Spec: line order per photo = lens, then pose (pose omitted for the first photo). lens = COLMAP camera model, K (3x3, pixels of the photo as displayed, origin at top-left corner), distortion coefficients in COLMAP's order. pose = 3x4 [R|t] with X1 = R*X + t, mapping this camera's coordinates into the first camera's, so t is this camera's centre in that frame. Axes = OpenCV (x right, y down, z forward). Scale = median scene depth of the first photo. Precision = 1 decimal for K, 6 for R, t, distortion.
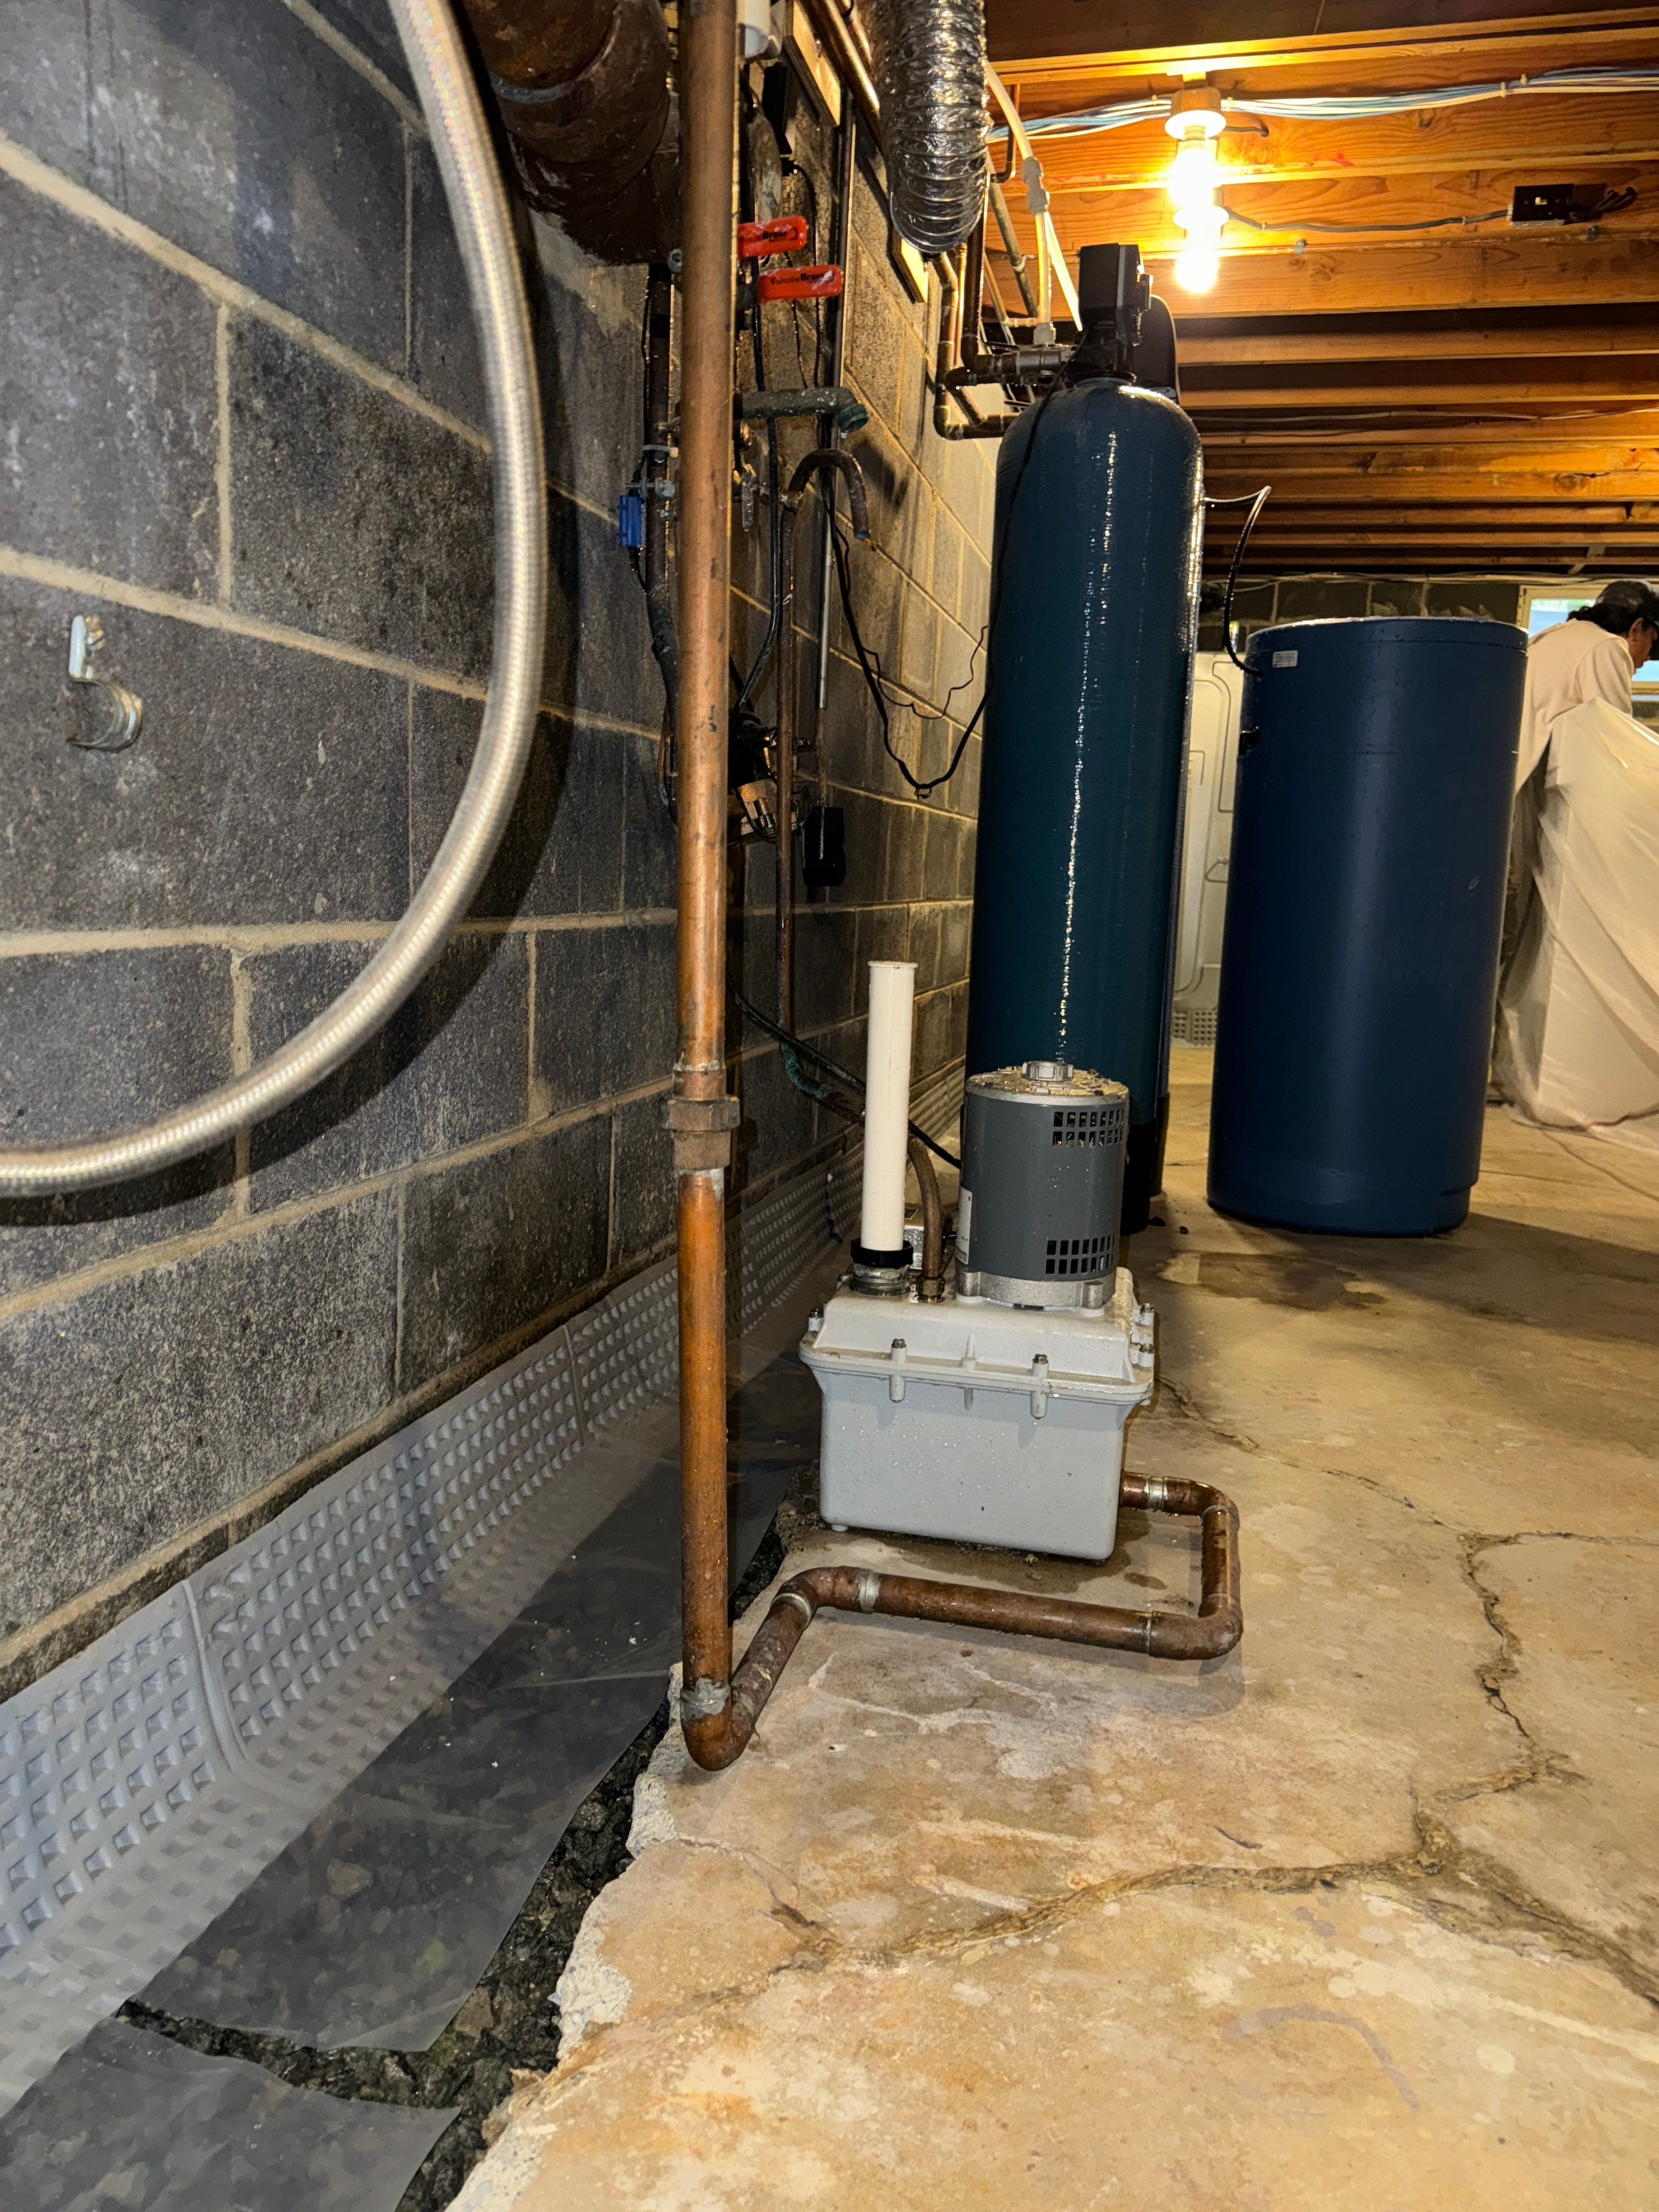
lens RADIAL K [[1664.8, 0, 829.3], [0, 1664.8, 1104.8], [0, 0, 1]] dist [-0.008832, -0.007725]
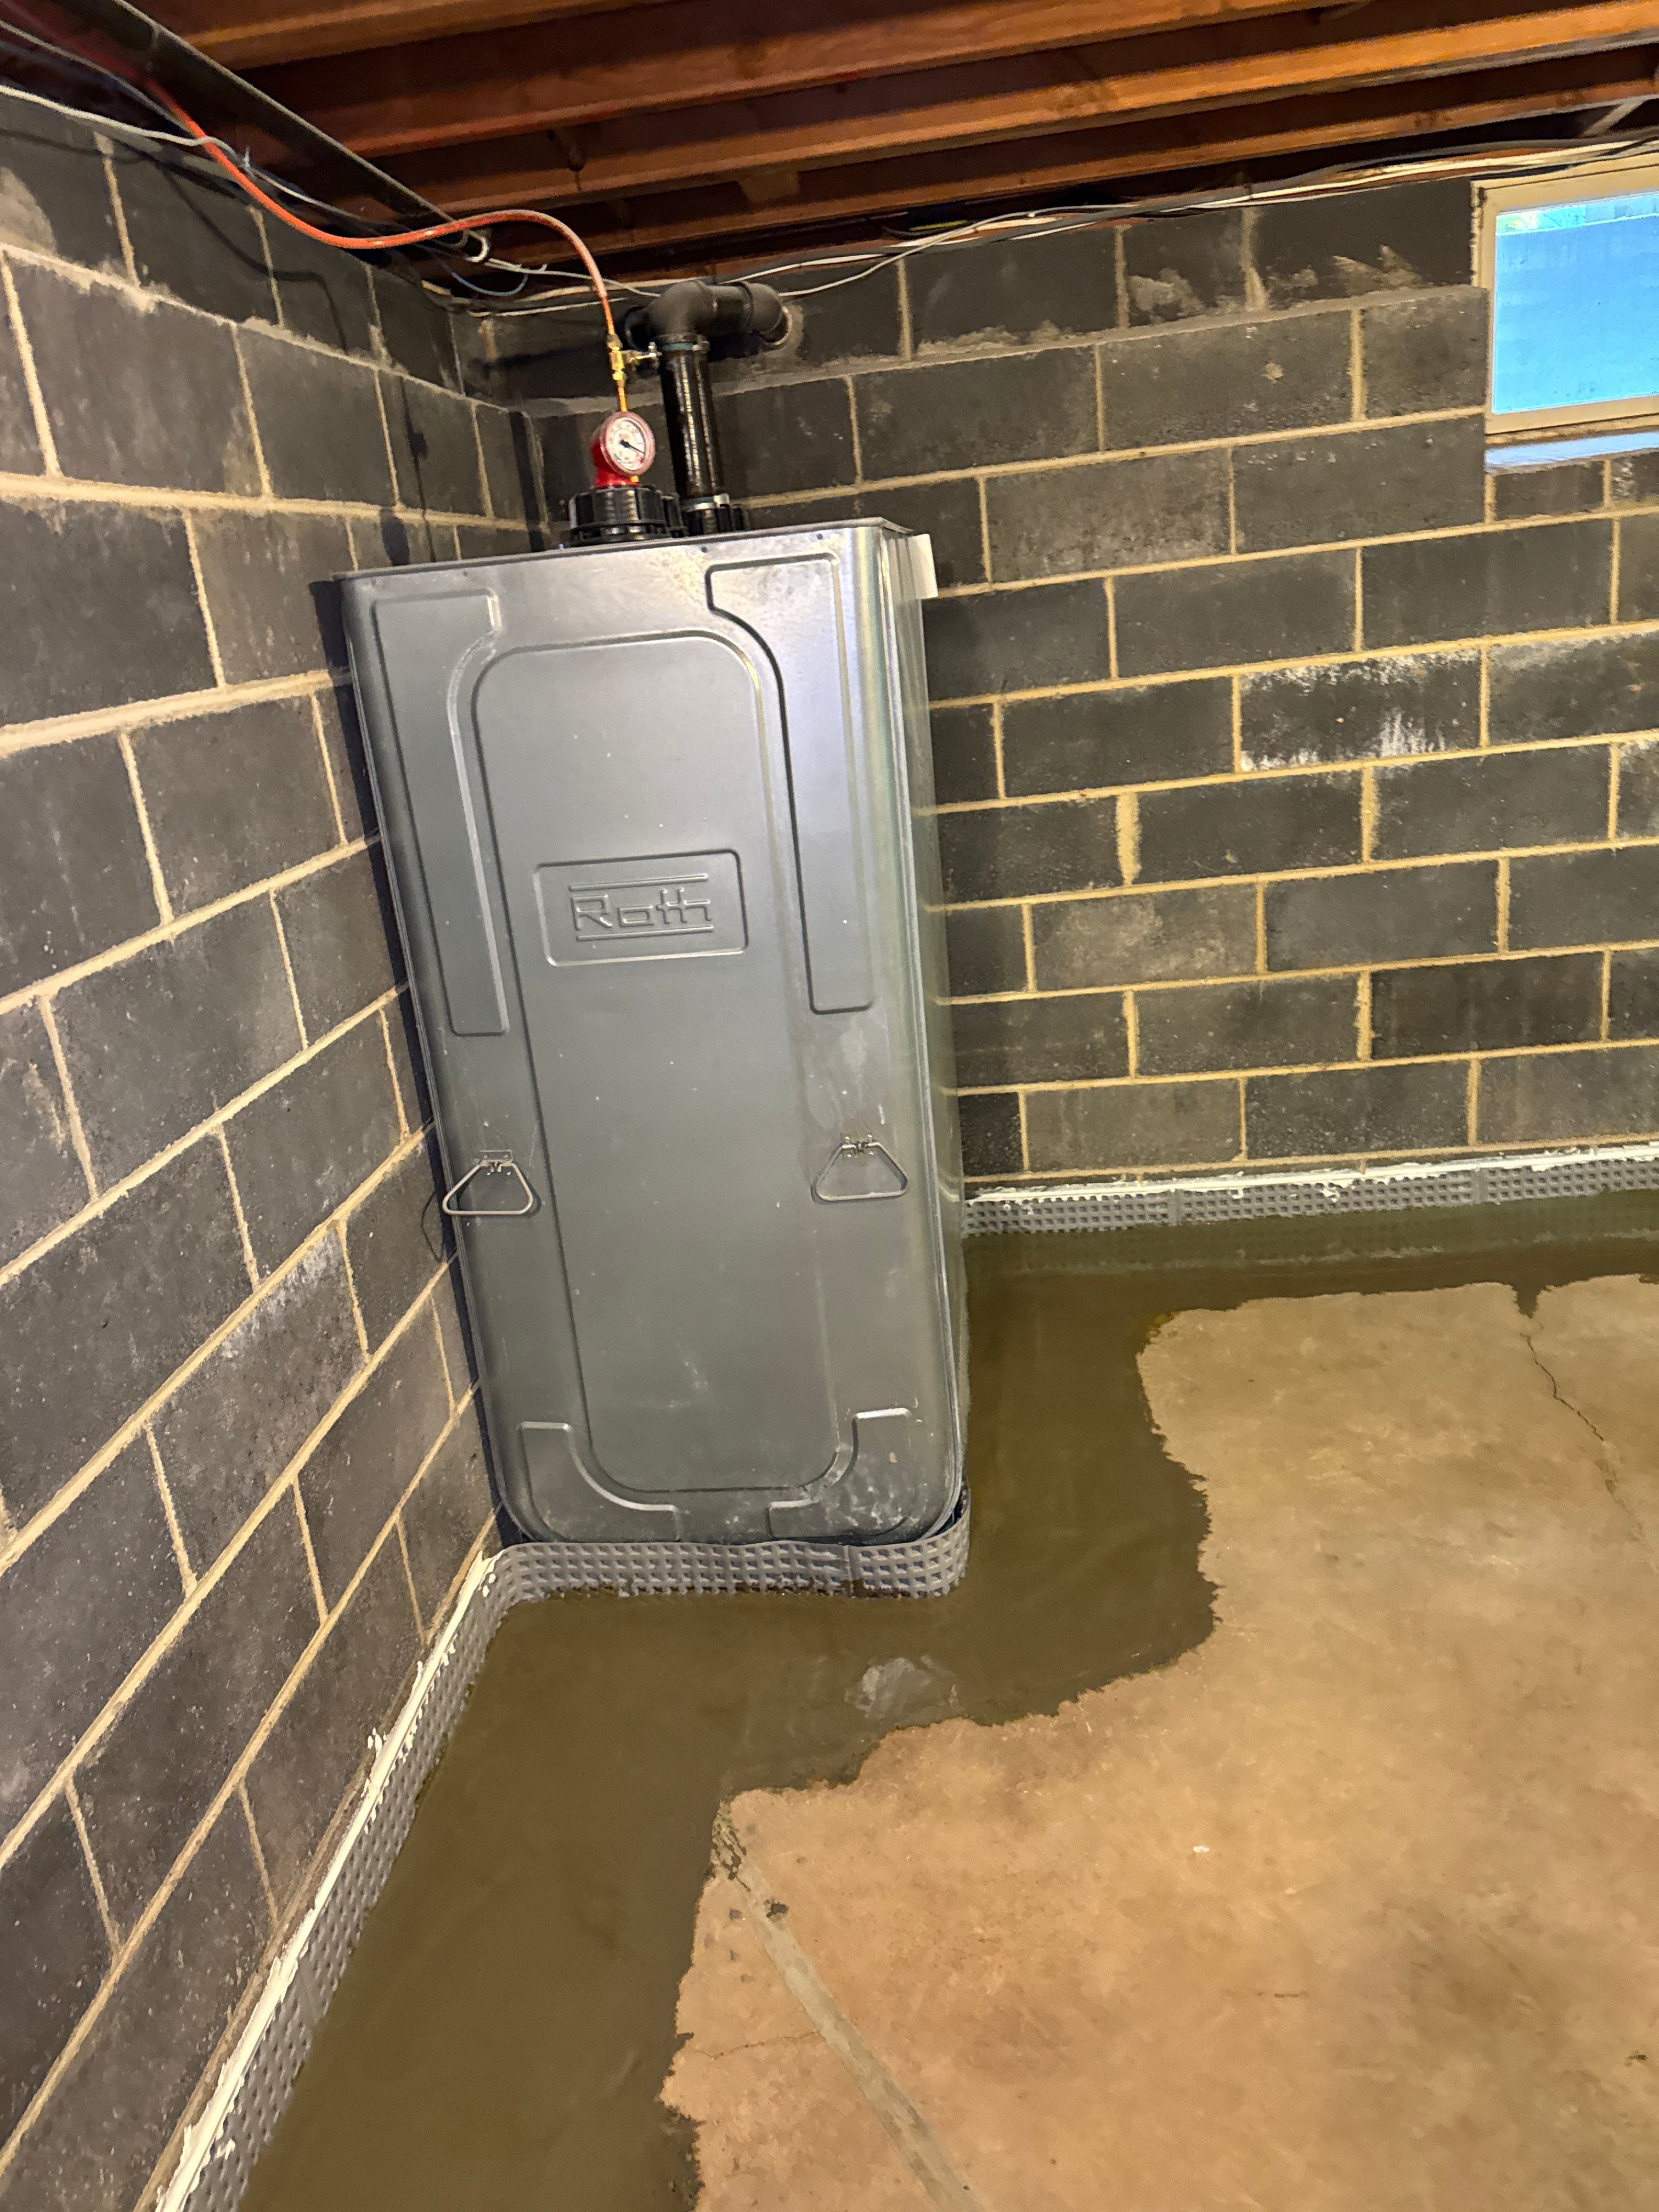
lens RADIAL K [[1664.8, 0, 776.0], [0, 1664.8, 1126.7], [0, 0, 1]] dist [-0.008832, -0.007725]
pose [[0.979243, -0.186492, 0.079392, 0.378846], [0.171176, 0.970675, 0.168785, -0.408053], [-0.108541, -0.151692, 0.982450, 1.285361]]
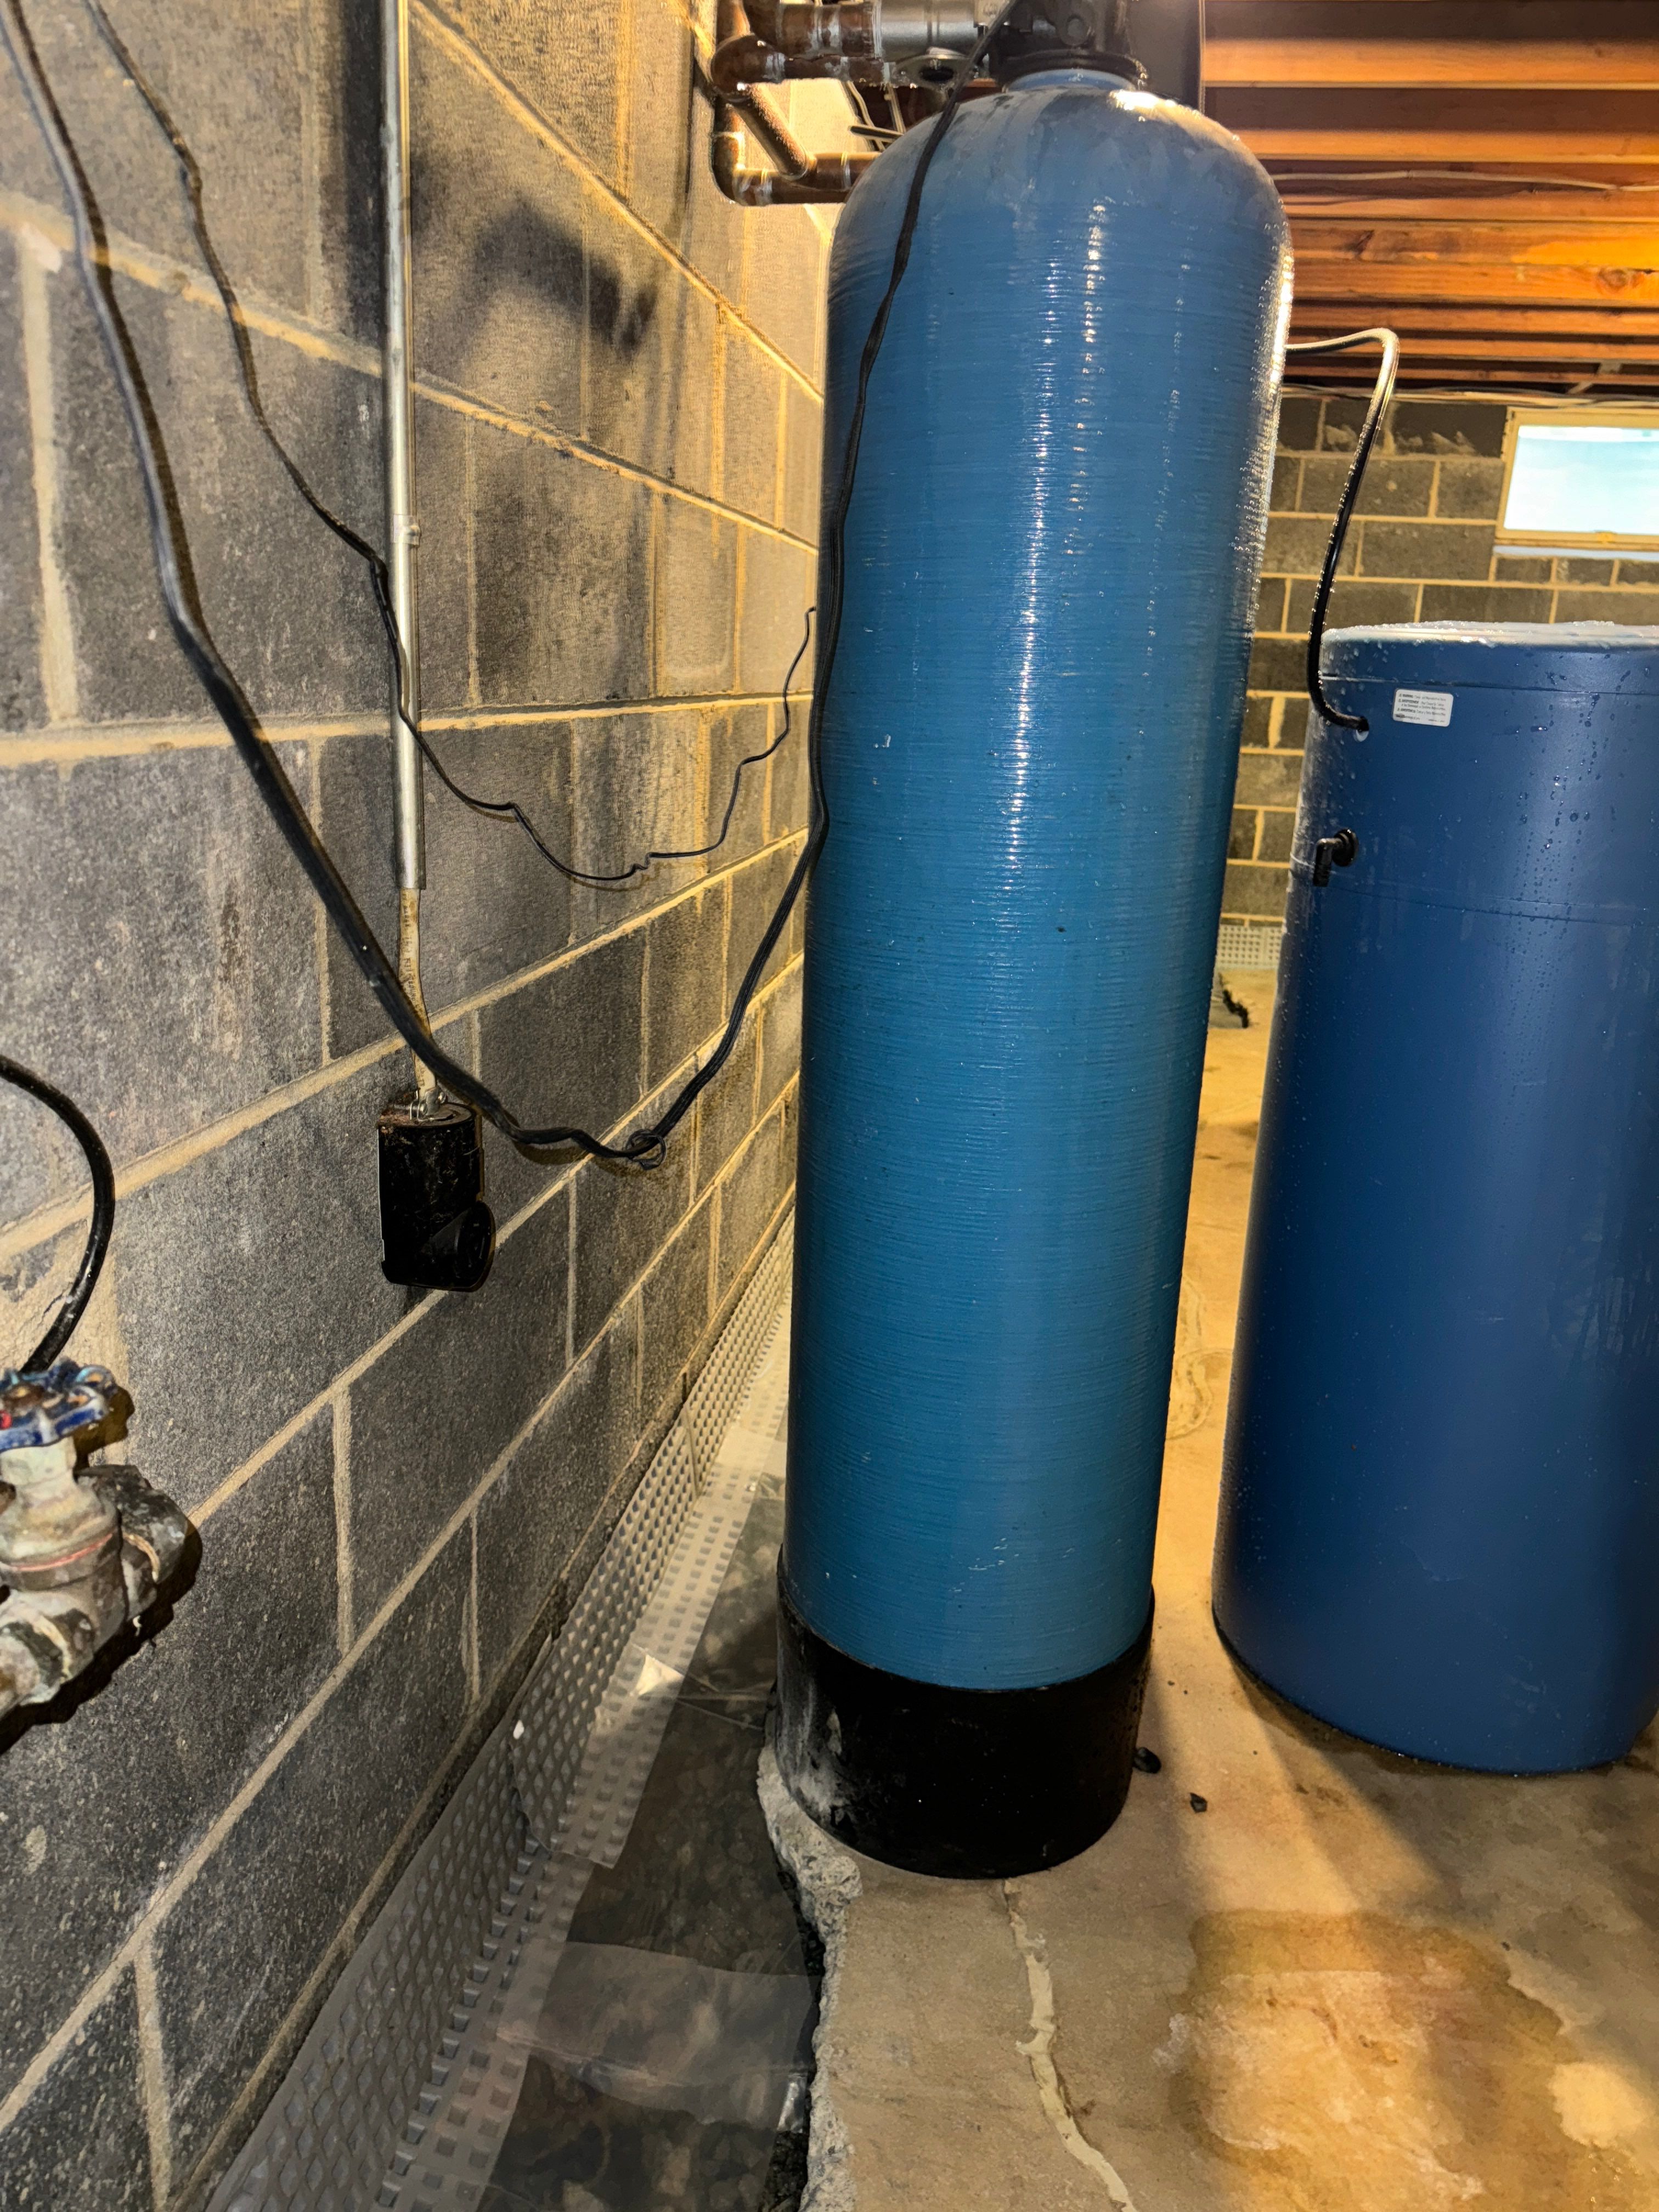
lens RADIAL K [[1664.8, 0, 828.6], [0, 1664.8, 1115.7], [0, 0, 1]] dist [-0.008832, -0.007725]
pose [[0.996751, -0.013360, 0.079430, 0.050643], [0.002883, 0.991434, 0.130574, -0.178229], [-0.080494, -0.129921, 0.988252, 0.431696]]
